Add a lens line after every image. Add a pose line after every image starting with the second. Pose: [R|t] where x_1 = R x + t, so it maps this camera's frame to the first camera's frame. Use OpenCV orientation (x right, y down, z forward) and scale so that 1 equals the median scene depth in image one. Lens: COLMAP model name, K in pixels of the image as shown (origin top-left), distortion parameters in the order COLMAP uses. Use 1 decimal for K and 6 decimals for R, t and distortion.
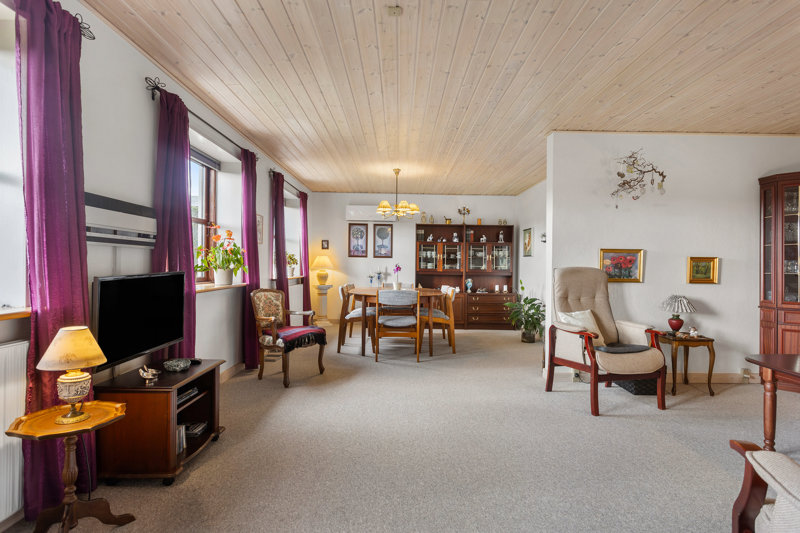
lens RADIAL K [[421.1, 0, 402.1], [0, 421.1, 265.9], [0, 0, 1]] dist [-0.010844, 0.003468]
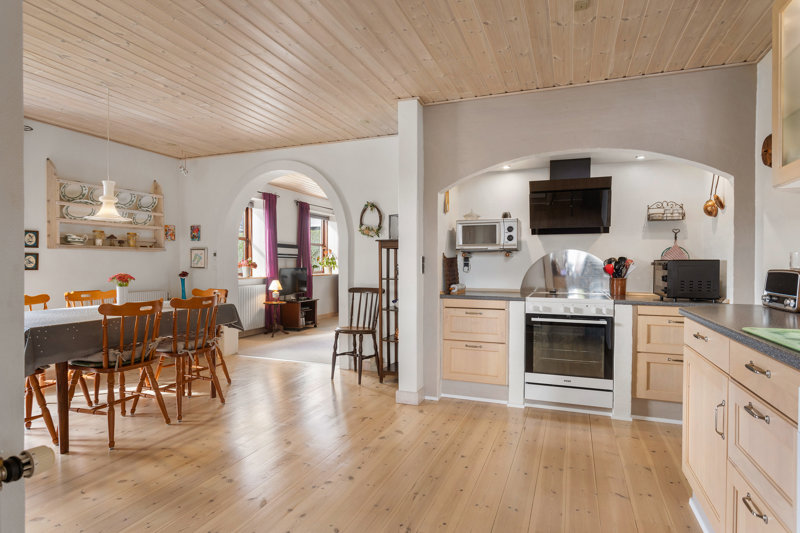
lens RADIAL K [[437.5, 0, 406.8], [0, 437.5, 267.9], [0, 0, 1]] dist [-0.001762, 0.003656]
pose [[0.940953, 0.001922, -0.338533, 0.994683], [-0.000650, 0.999992, 0.003870, 0.005413], [0.338538, -0.003421, 0.940947, -1.377013]]
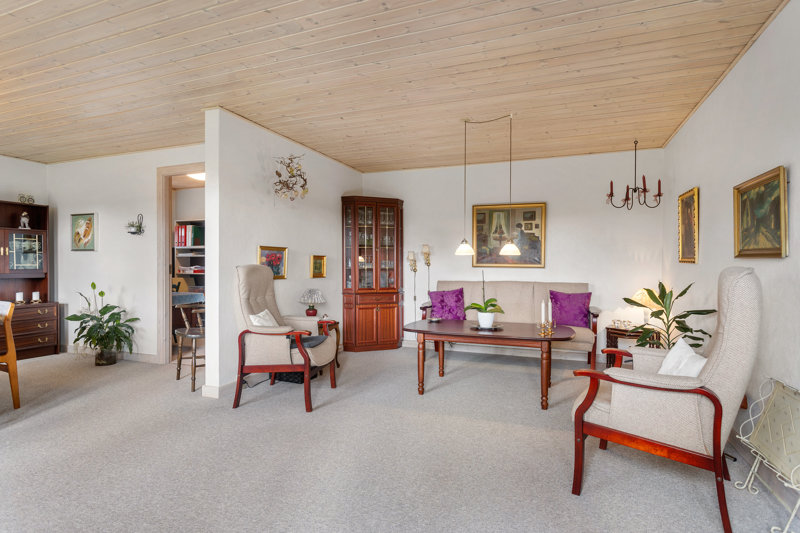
lens RADIAL K [[421.1, 0, 397.6], [0, 421.1, 266.6], [0, 0, 1]] dist [-0.010844, 0.003468]
pose [[0.350849, -0.011857, 0.936357, -0.338891], [0.002277, 0.999928, 0.011809, -0.003315], [-0.936429, -0.002011, 0.350851, 0.371248]]
